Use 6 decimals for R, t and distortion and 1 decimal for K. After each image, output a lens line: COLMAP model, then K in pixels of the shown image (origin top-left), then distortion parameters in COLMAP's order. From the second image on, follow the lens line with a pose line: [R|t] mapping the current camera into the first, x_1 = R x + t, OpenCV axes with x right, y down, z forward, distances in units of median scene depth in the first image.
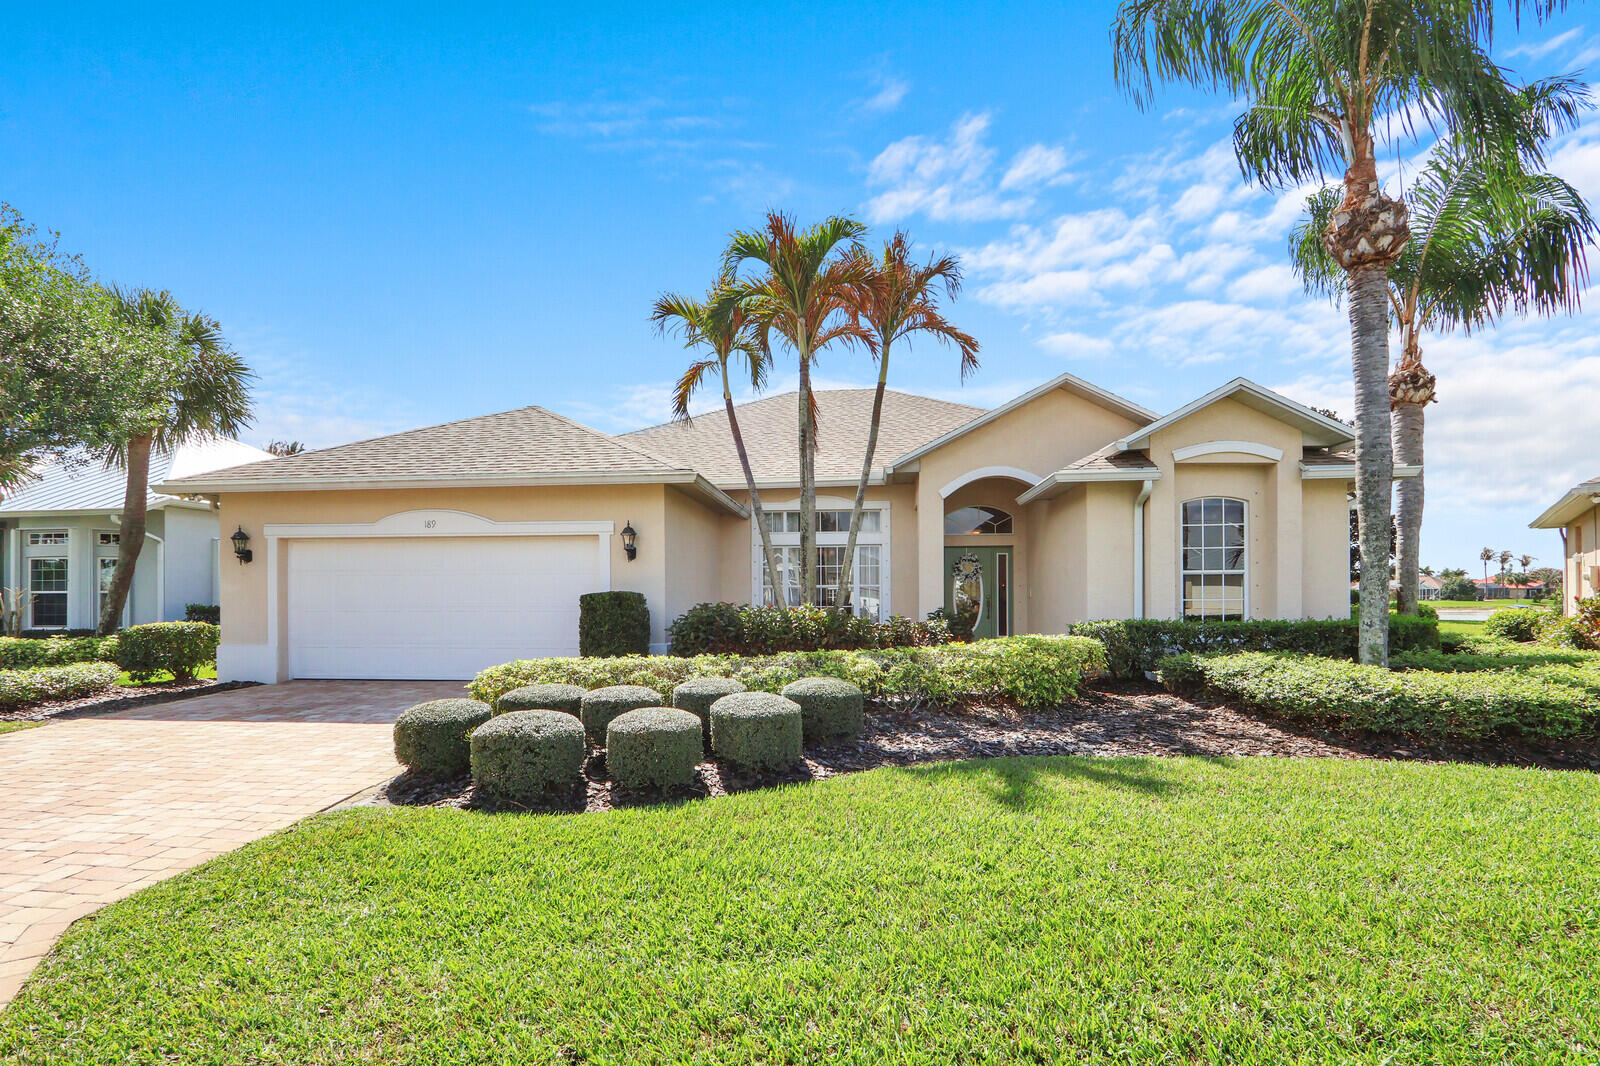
lens RADIAL K [[777.9, 0, 796.1], [0, 777.9, 596.0], [0, 0, 1]] dist [-0.001388, -0.000339]
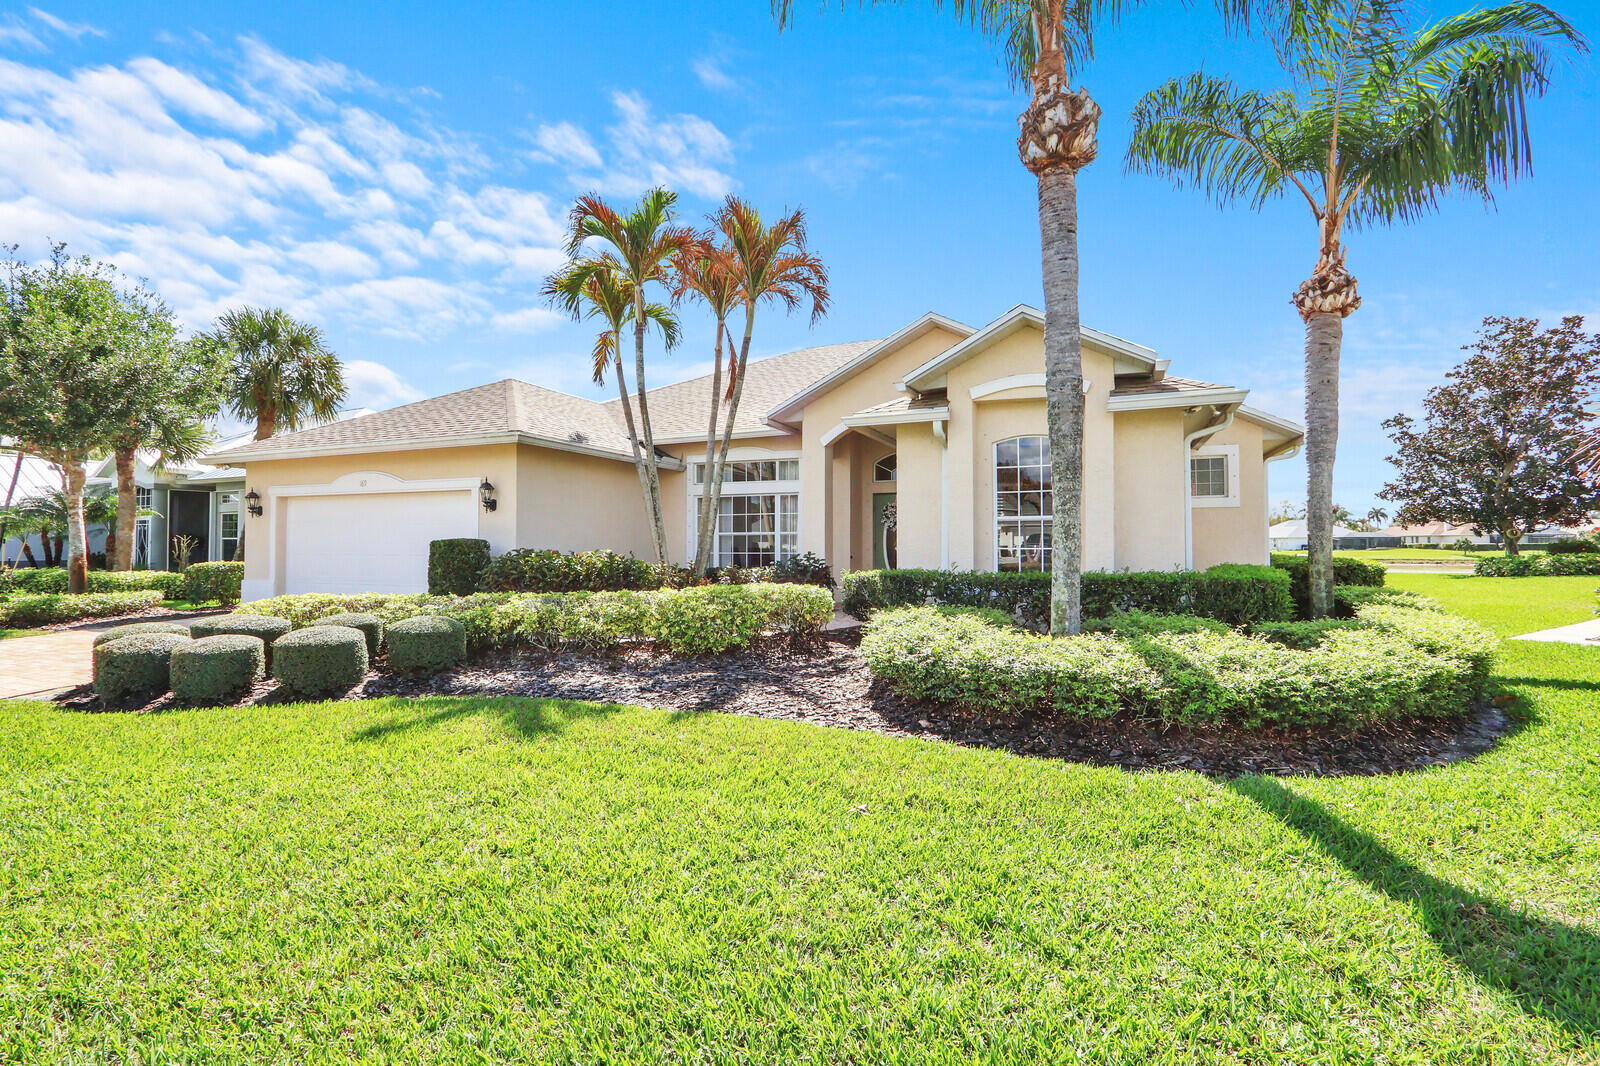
lens RADIAL K [[742.0, 0, 806.4], [0, 742.0, 528.5], [0, 0, 1]] dist [-0.000959, 0.000034]
pose [[0.955457, -0.002756, -0.295116, 0.495384], [-0.002594, 0.999839, -0.017736, -0.002205], [0.295118, 0.017712, 0.955297, 0.083270]]
